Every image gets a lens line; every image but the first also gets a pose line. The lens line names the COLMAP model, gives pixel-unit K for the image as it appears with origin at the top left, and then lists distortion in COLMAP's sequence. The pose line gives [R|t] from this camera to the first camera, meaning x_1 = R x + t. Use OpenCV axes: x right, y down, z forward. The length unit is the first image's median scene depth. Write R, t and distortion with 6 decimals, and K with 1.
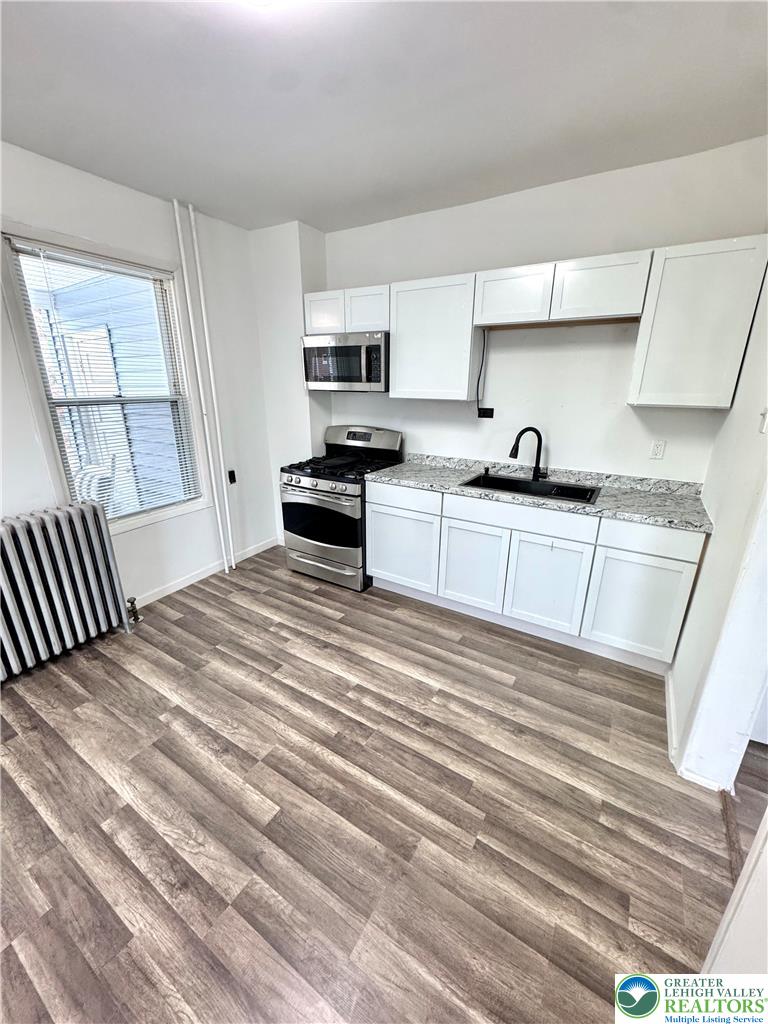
lens RADIAL K [[405.0, 0, 390.5], [0, 405.0, 510.8], [0, 0, 1]] dist [-0.002556, 0.000531]
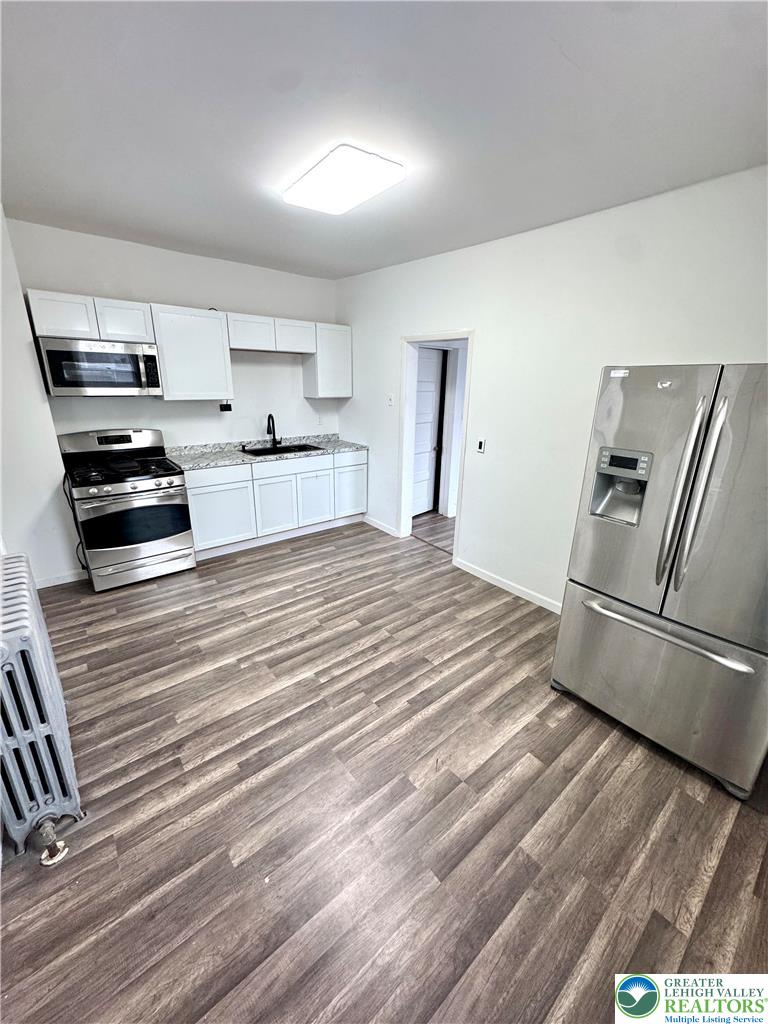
lens RADIAL K [[405.0, 0, 382.3], [0, 405.0, 509.0], [0, 0, 1]] dist [-0.002556, 0.000531]
pose [[0.323450, -0.289180, 0.900975, -1.276004], [0.271297, 0.940525, 0.204478, -0.070966], [-0.906520, 0.178293, 0.382666, 0.054431]]
